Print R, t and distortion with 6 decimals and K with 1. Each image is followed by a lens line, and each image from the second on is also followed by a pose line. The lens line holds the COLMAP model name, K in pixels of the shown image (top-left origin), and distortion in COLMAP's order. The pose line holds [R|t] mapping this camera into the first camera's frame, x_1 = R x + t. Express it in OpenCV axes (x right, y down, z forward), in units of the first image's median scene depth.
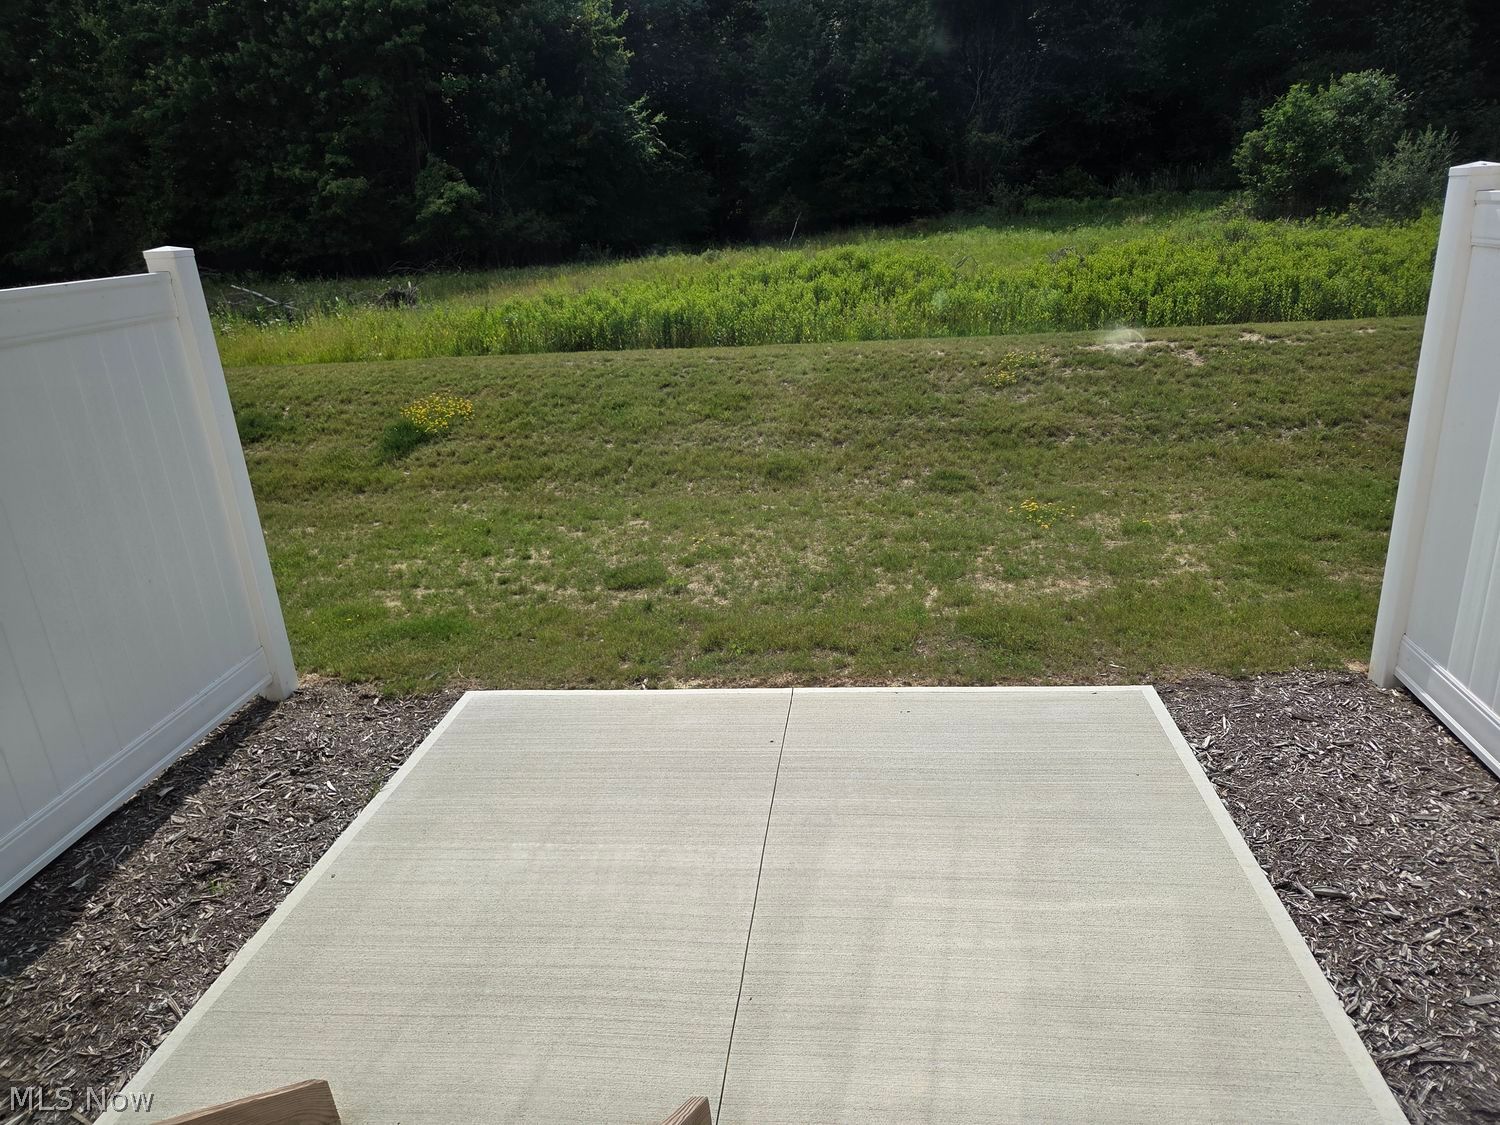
lens RADIAL K [[1009.4, 0, 754.8], [0, 1009.4, 570.7], [0, 0, 1]] dist [0.080470, -0.069205]
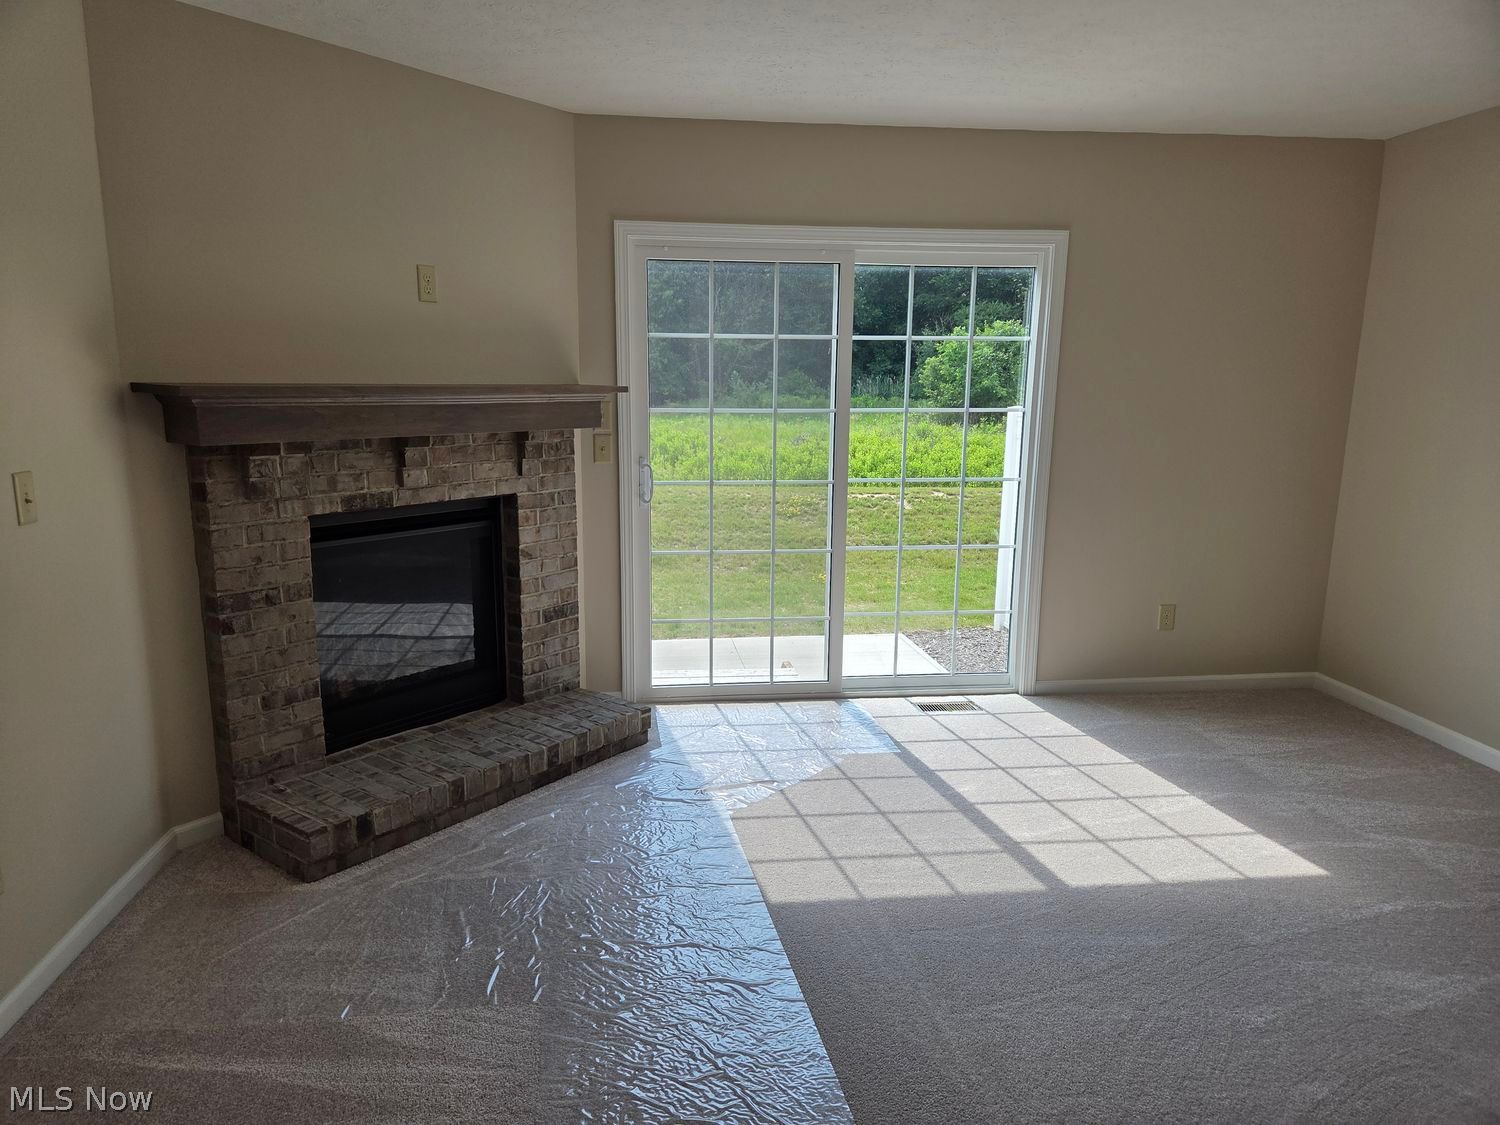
lens RADIAL K [[1009.4, 0, 742.5], [0, 1009.4, 574.4], [0, 0, 1]] dist [0.080470, -0.069205]
pose [[0.968713, 0.023541, 0.247064, -0.189715], [0.016366, 0.987265, -0.158238, 0.135737], [-0.247643, 0.157331, 0.955992, -0.394322]]
